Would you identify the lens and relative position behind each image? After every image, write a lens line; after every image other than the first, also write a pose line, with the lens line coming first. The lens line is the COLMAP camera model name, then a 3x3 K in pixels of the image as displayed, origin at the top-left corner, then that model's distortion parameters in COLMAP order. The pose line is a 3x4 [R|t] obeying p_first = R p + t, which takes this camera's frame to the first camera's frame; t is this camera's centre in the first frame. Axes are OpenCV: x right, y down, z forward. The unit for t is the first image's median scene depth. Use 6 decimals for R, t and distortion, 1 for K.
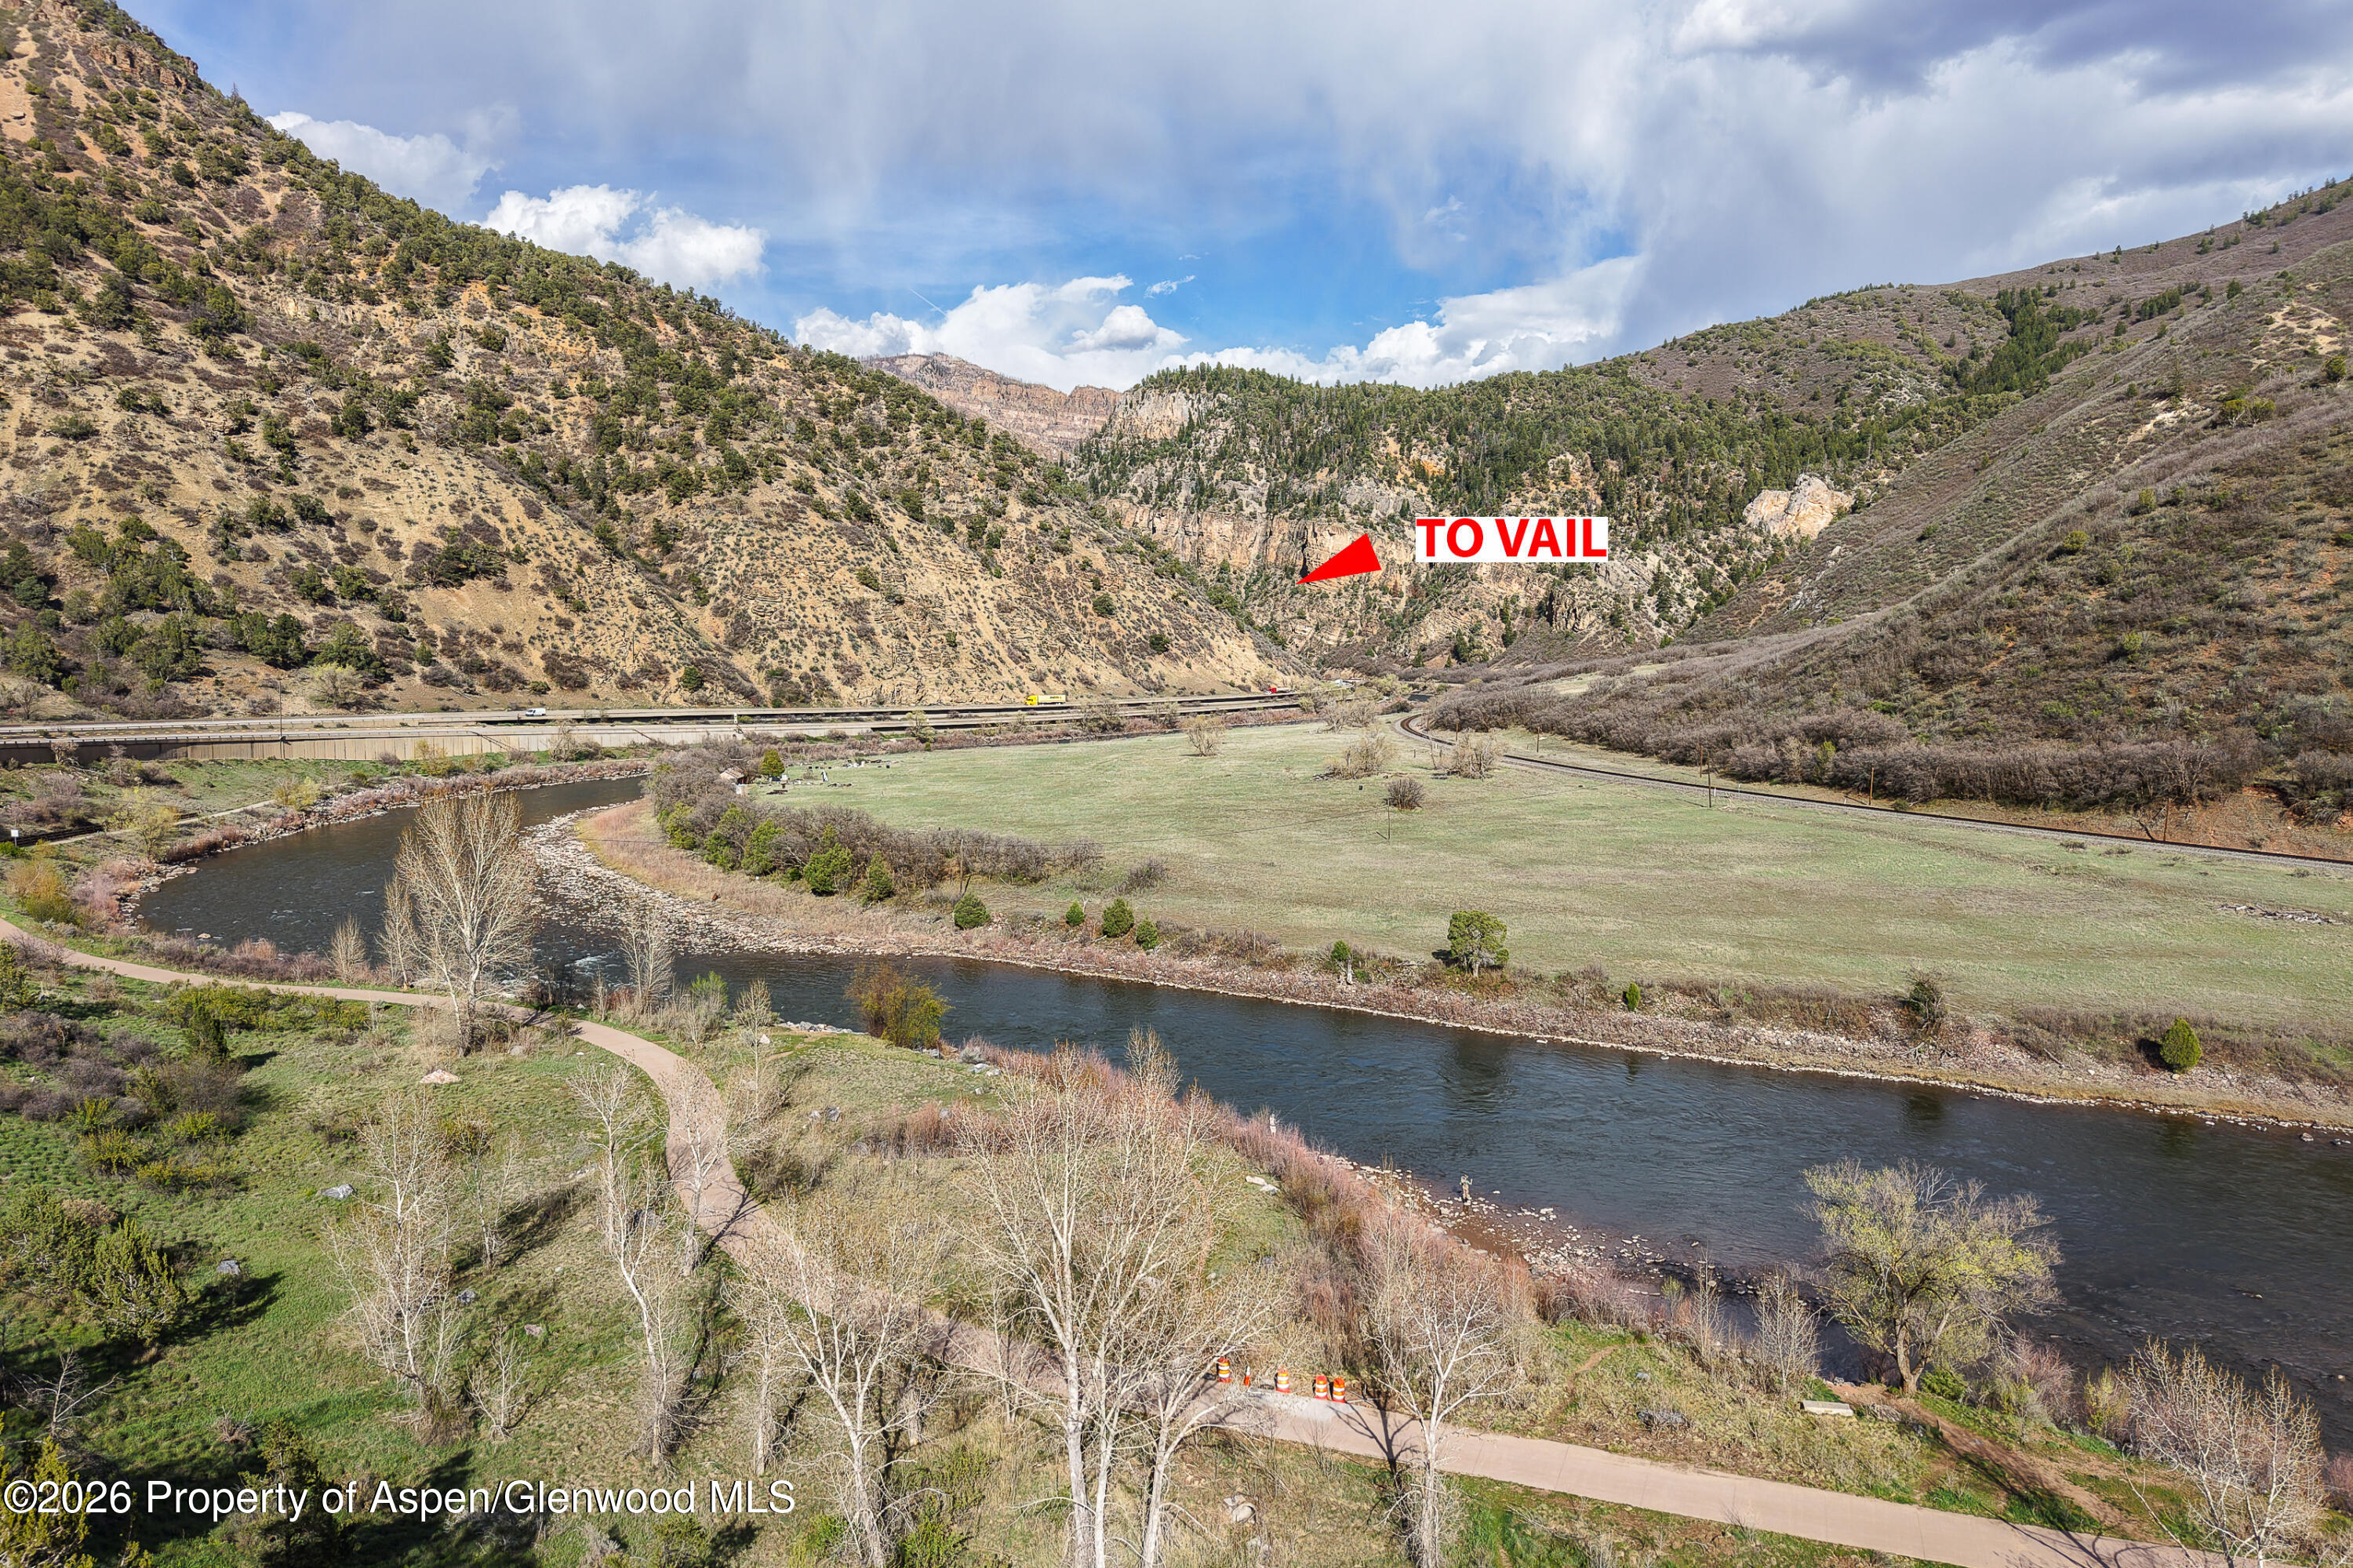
lens RADIAL K [[1561.9, 0, 1188.5], [0, 1561.9, 783.3], [0, 0, 1]] dist [0.133411, -0.358957]
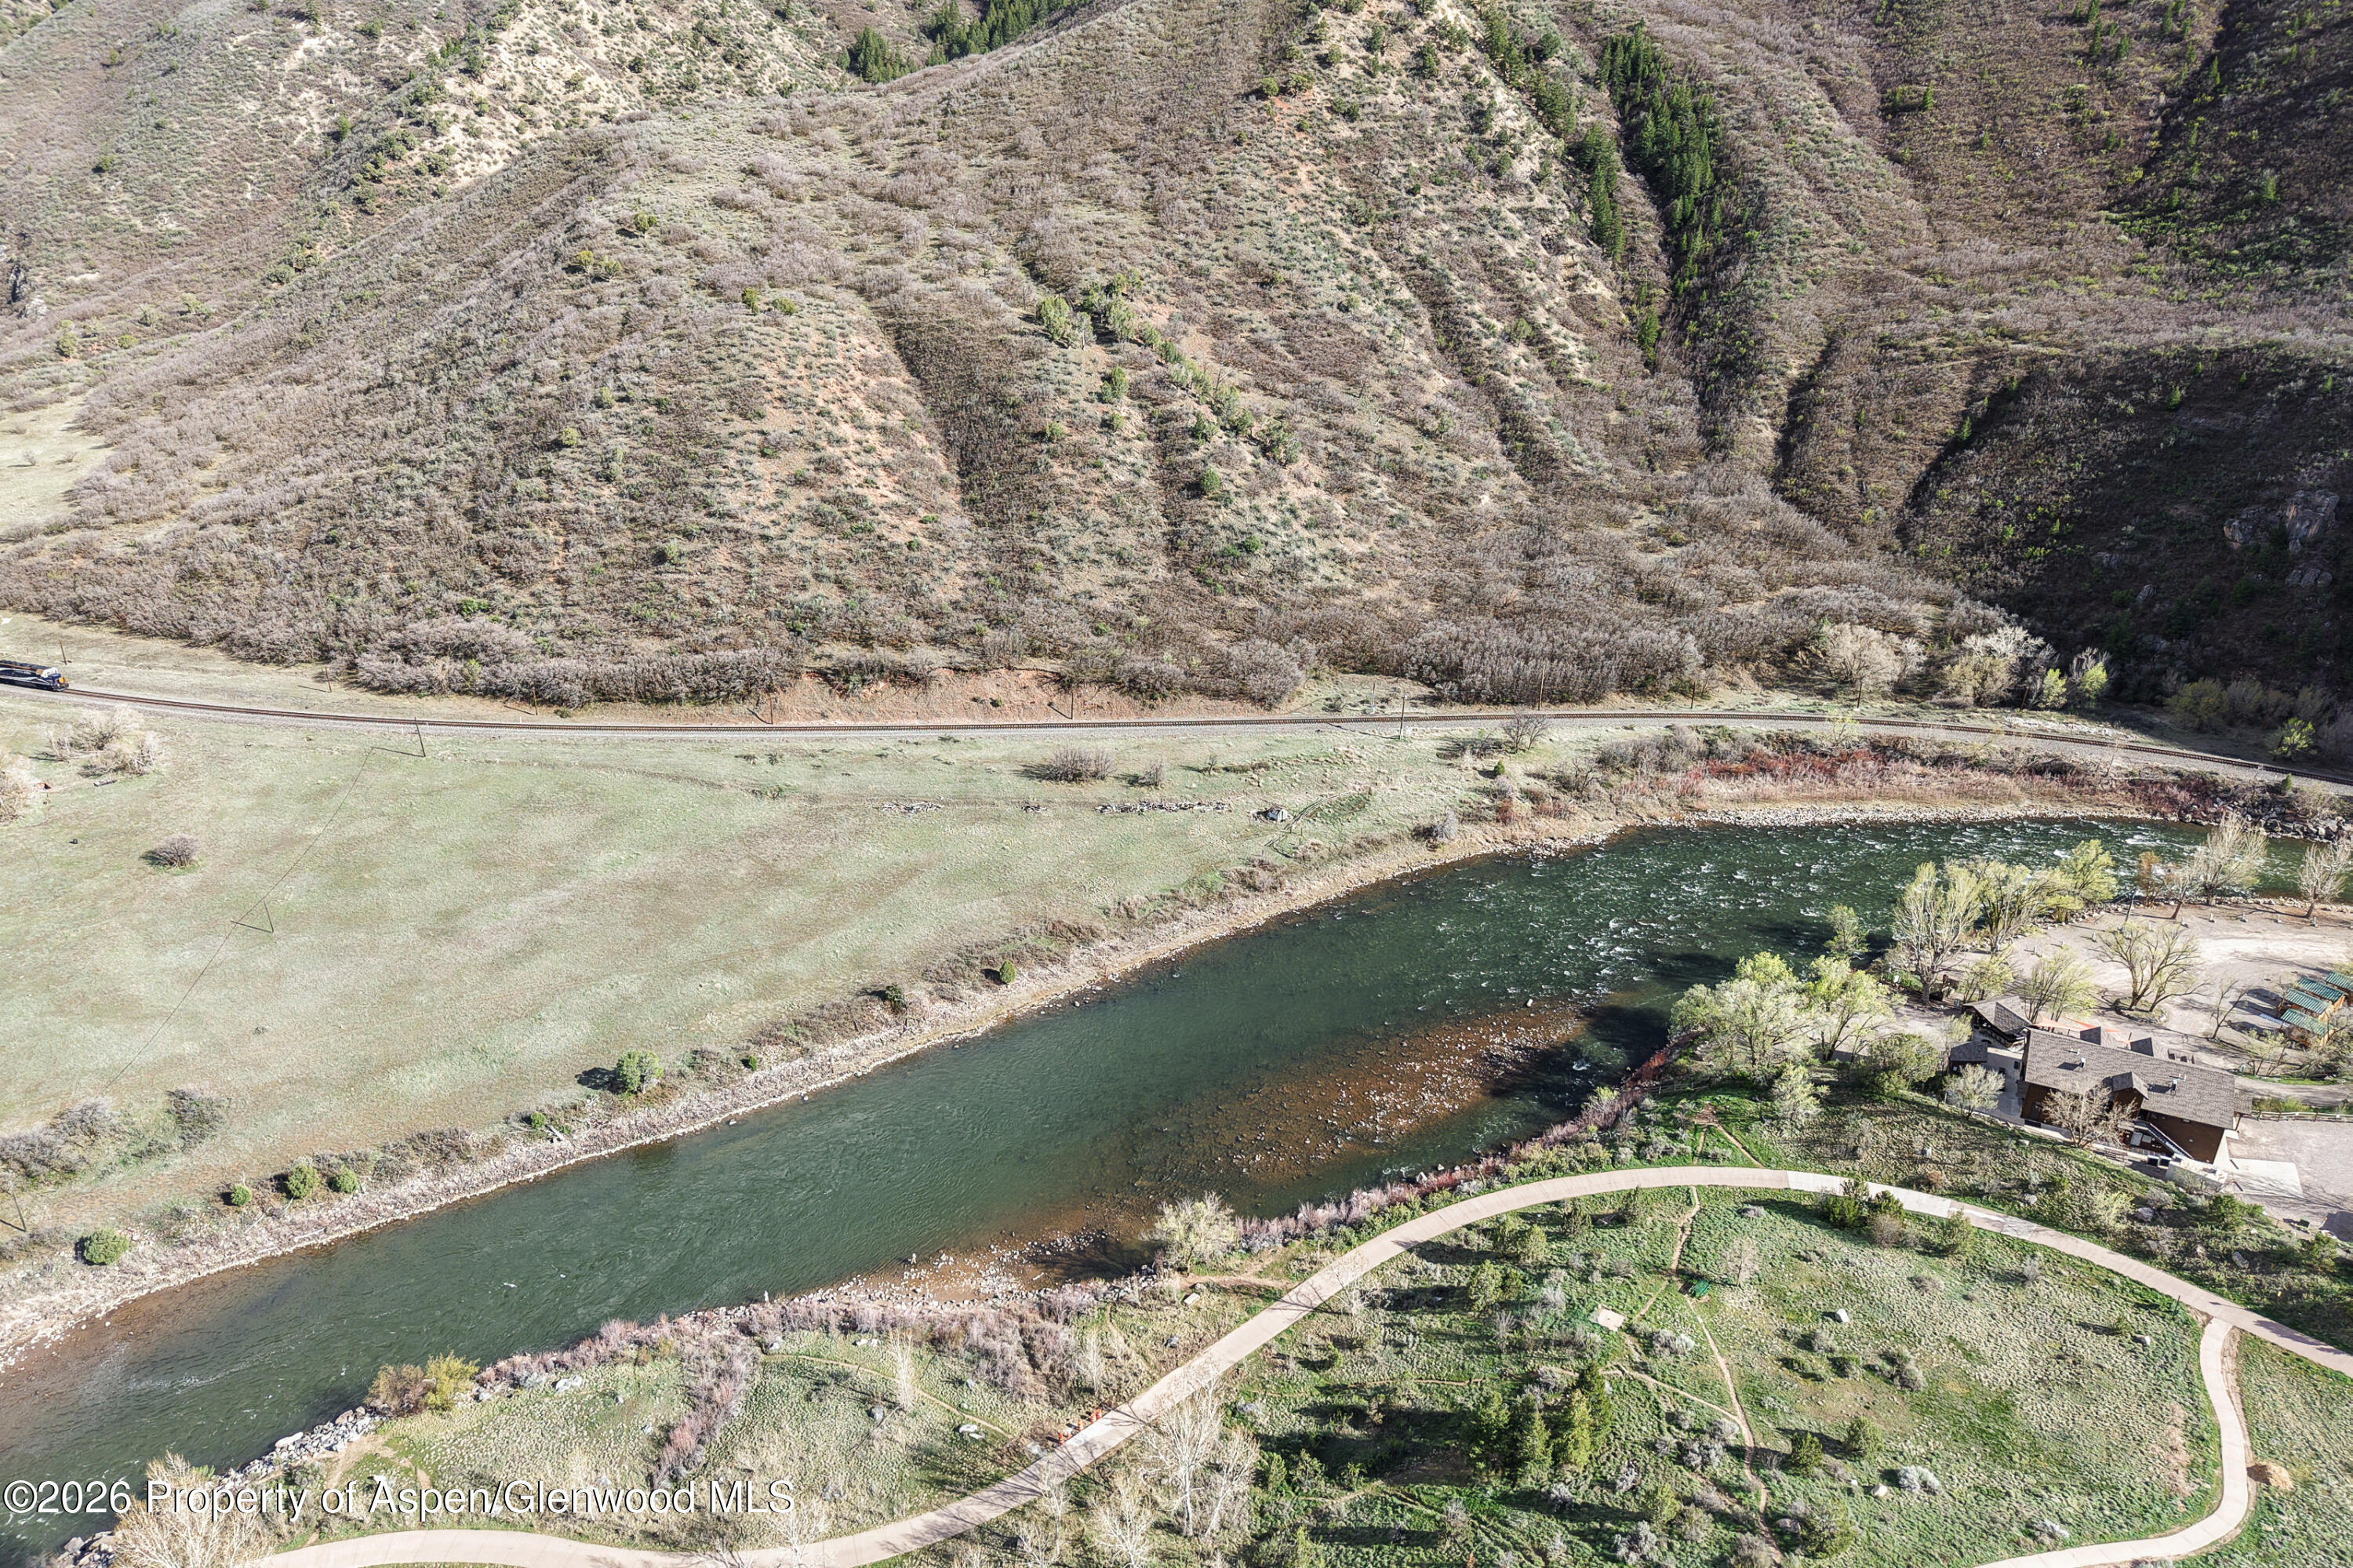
lens RADIAL K [[1567.8, 0, 1177.6], [0, 1567.8, 788.1], [0, 0, 1]] dist [0.007369, -0.001316]
pose [[0.450790, -0.365981, 0.814154, -0.152171], [0.065624, 0.923204, 0.378667, -0.148047], [-0.890215, -0.117271, 0.440188, -0.008730]]
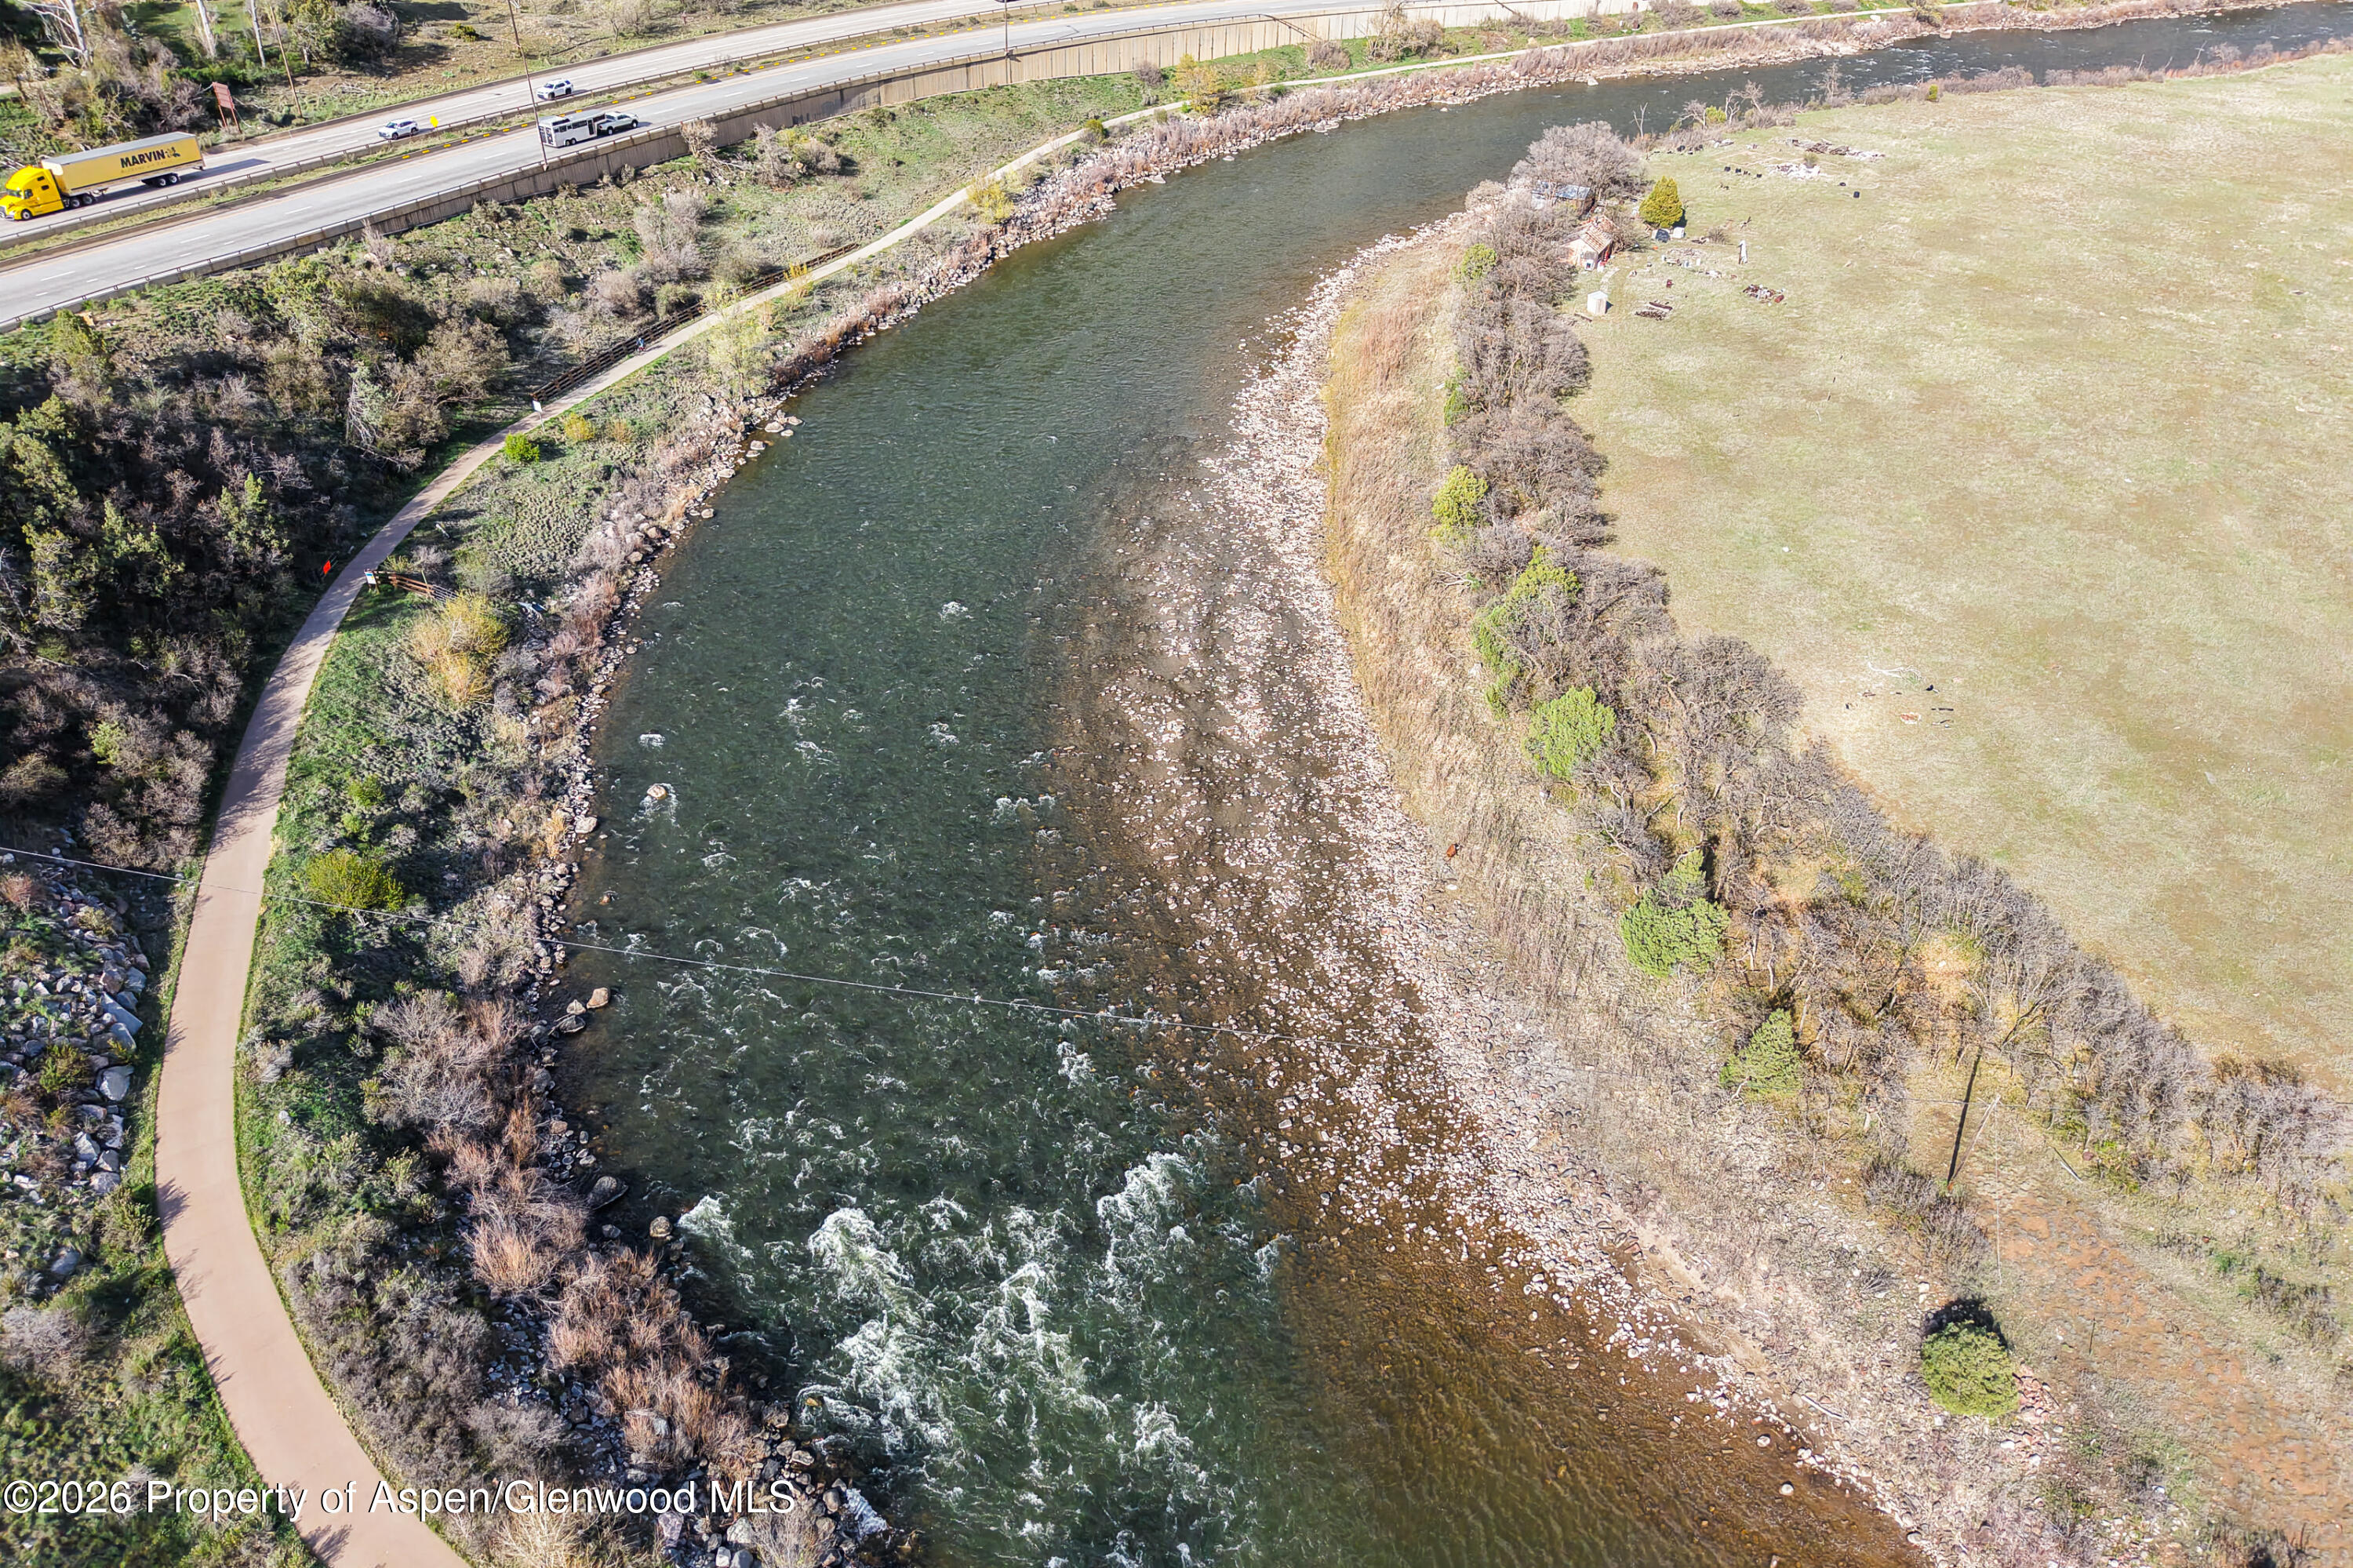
lens RADIAL K [[1561.9, 0, 1188.5], [0, 1561.9, 783.3], [0, 0, 1]] dist [0.133411, -0.358957]
pose [[0.860007, 0.315332, -0.401191, -0.054543], [-0.059383, 0.842717, 0.535072, -0.070561], [0.506815, -0.436342, 0.743467, 0.183439]]
